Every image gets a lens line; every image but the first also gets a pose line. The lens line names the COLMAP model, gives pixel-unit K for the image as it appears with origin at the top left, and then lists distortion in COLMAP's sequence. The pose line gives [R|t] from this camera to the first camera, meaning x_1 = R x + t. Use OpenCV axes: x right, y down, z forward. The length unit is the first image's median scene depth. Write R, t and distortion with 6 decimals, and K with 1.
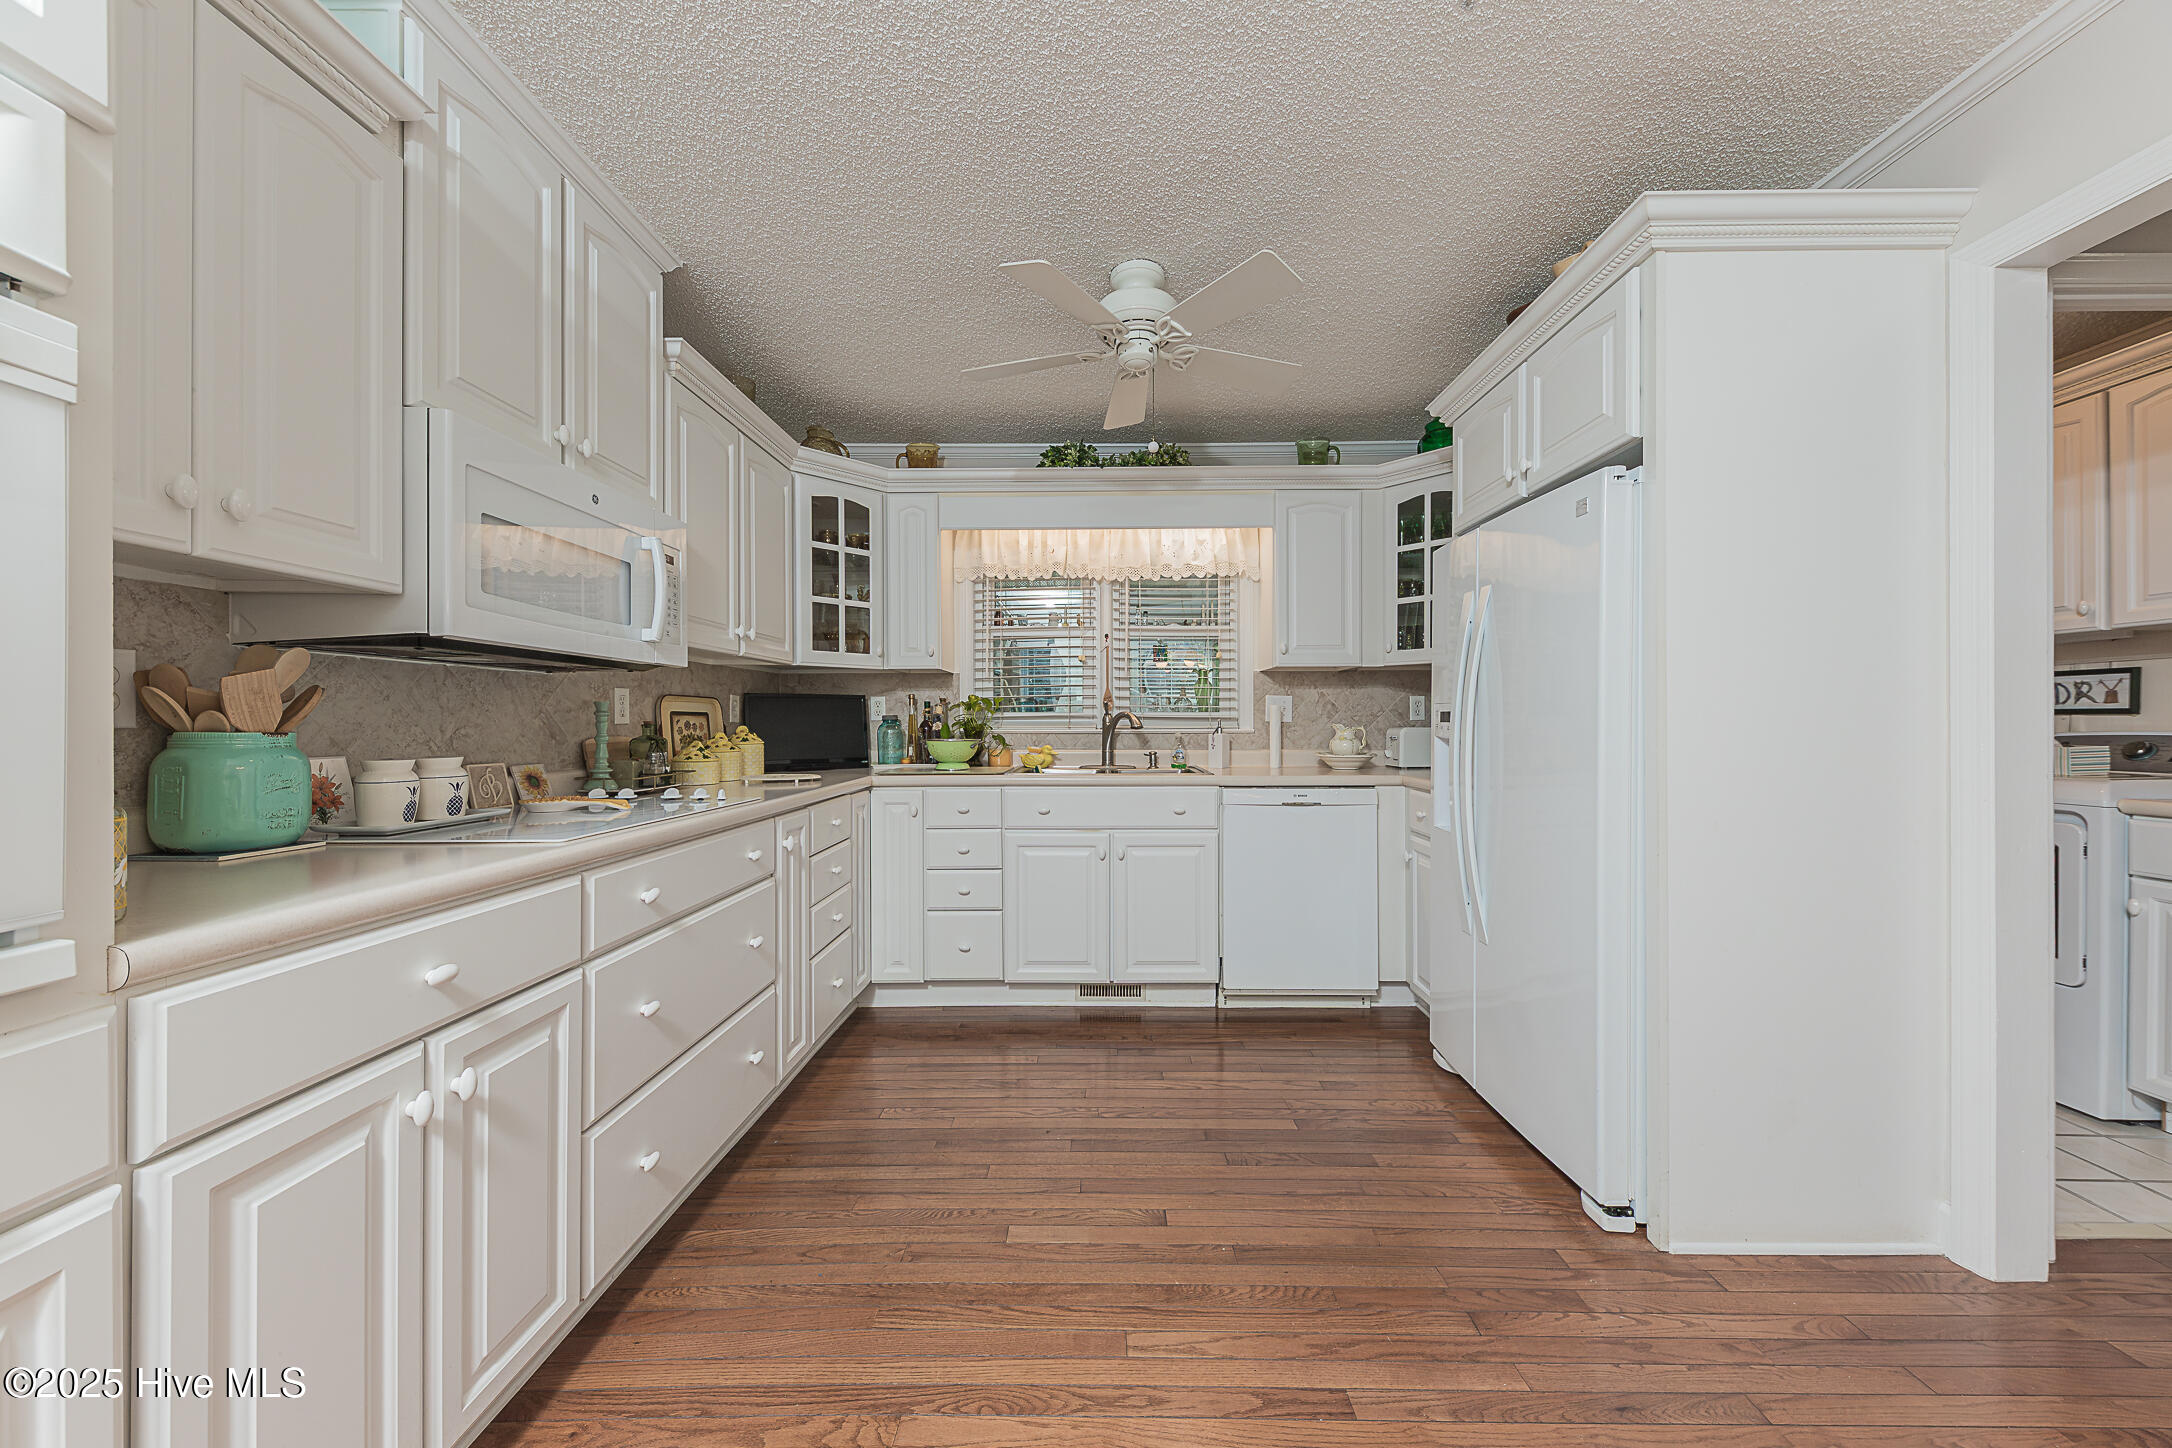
lens RADIAL K [[758.1, 0, 1087.4], [0, 758.1, 722.8], [0, 0, 1]] dist [0.011026, -0.002308]
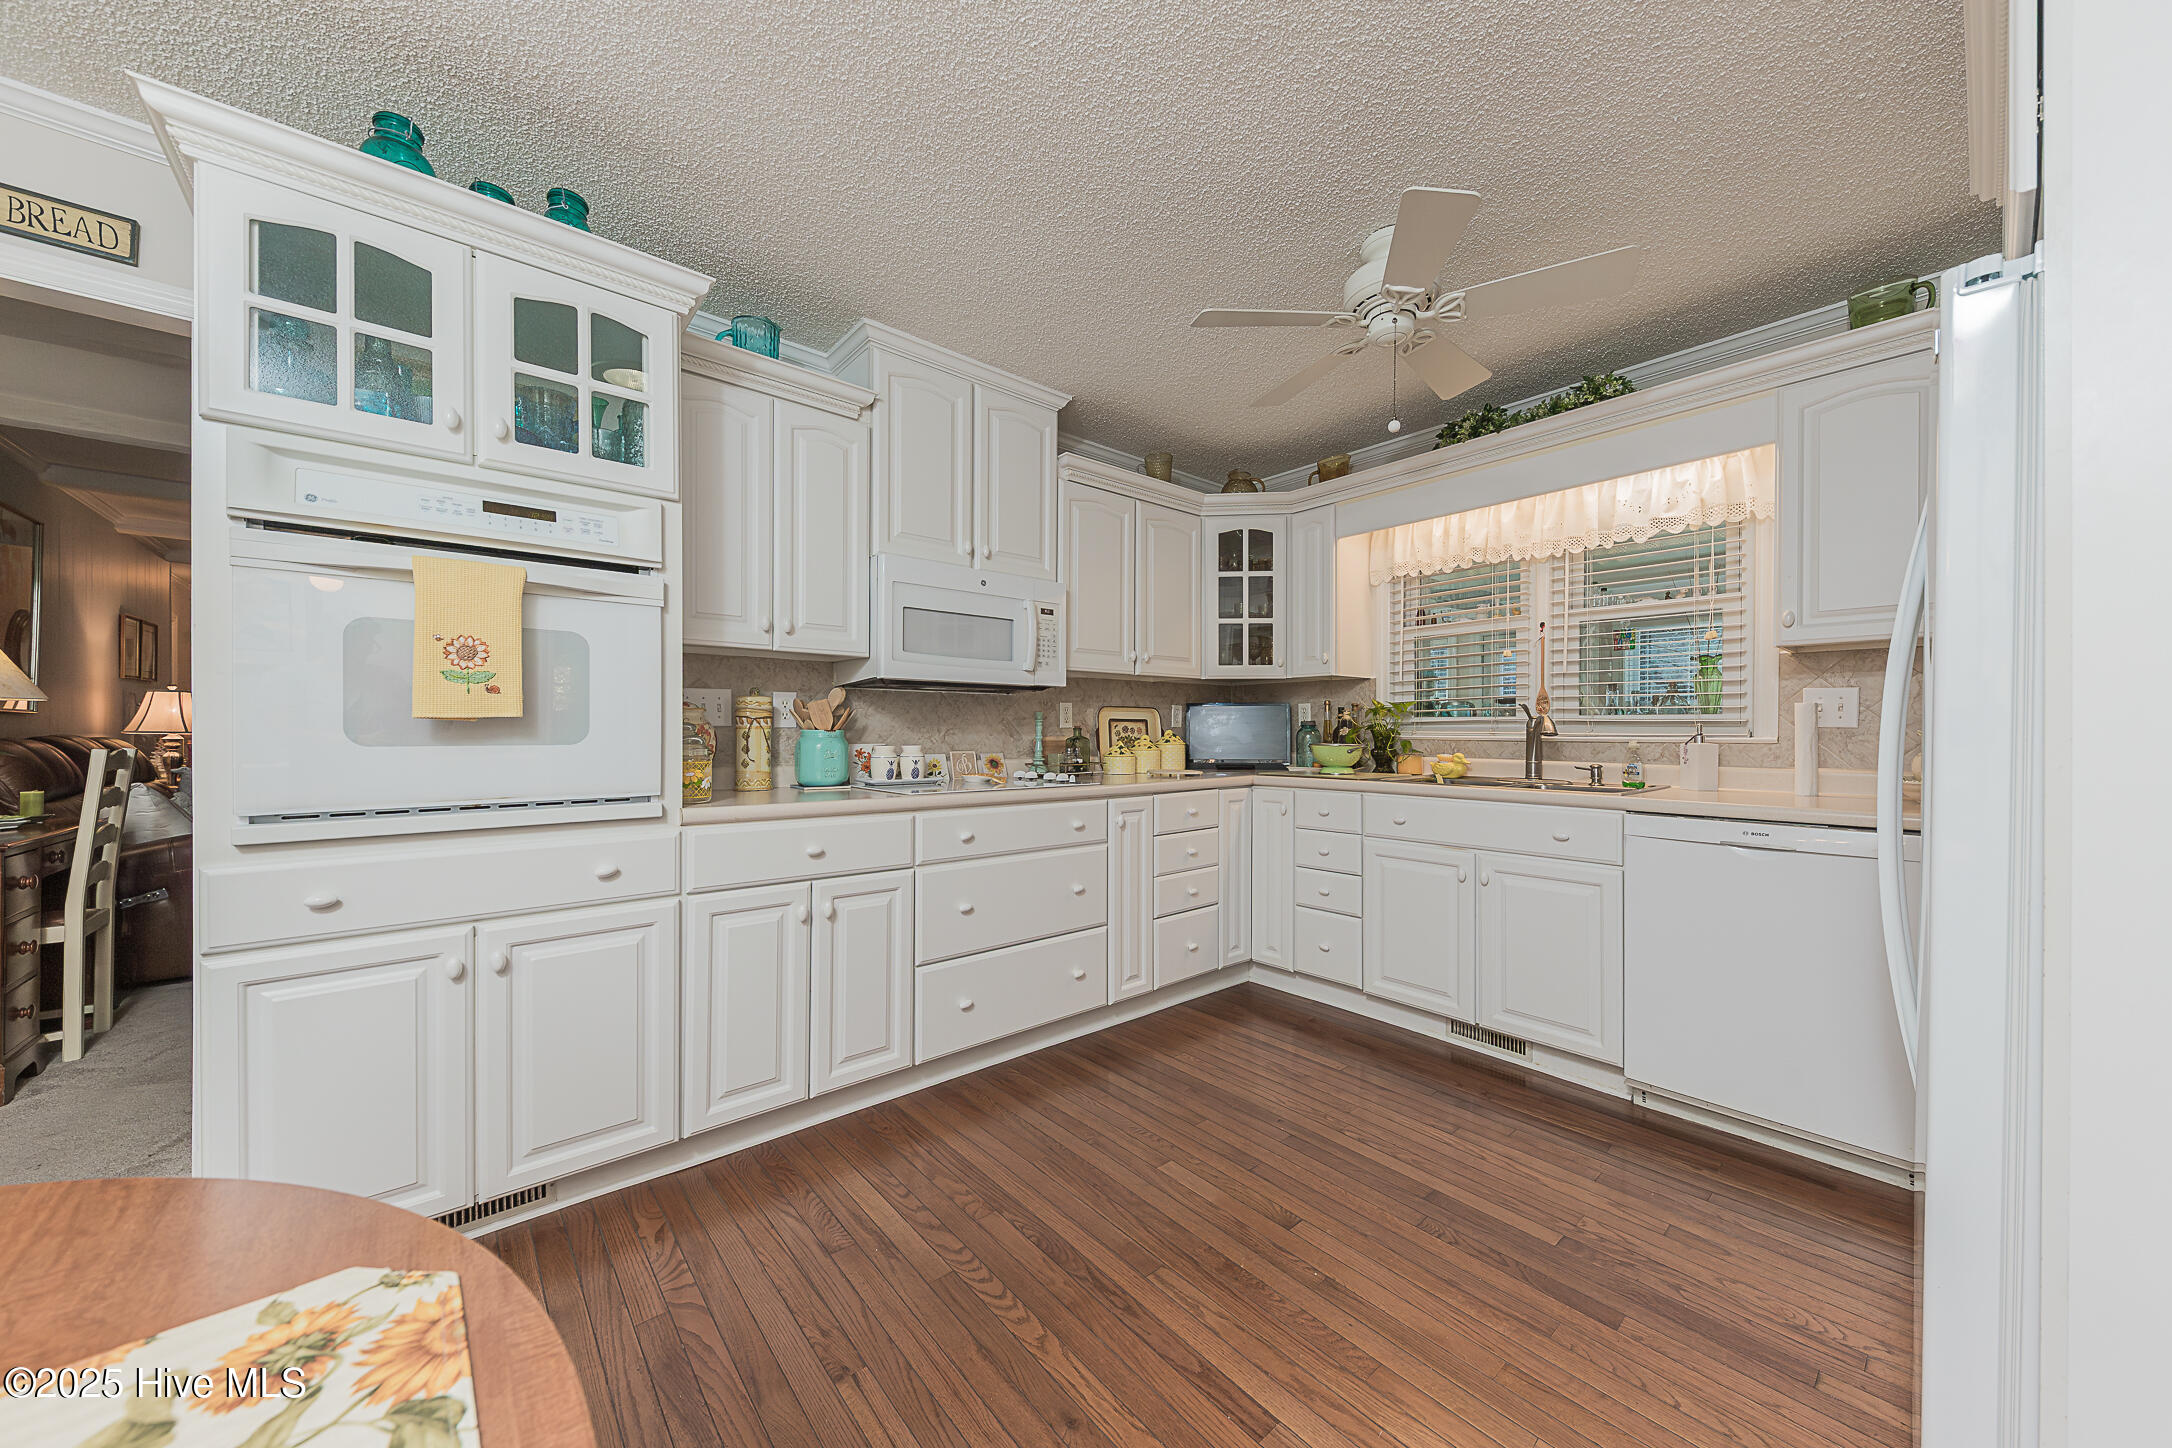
lens RADIAL K [[758.1, 0, 1080.1], [0, 758.1, 728.3], [0, 0, 1]] dist [0.011026, -0.002308]
pose [[0.647844, 0.001366, -0.761772, 0.400242], [-0.003904, 0.999991, -0.001526, 0.003786], [0.761763, 0.003962, 0.647844, 0.083646]]
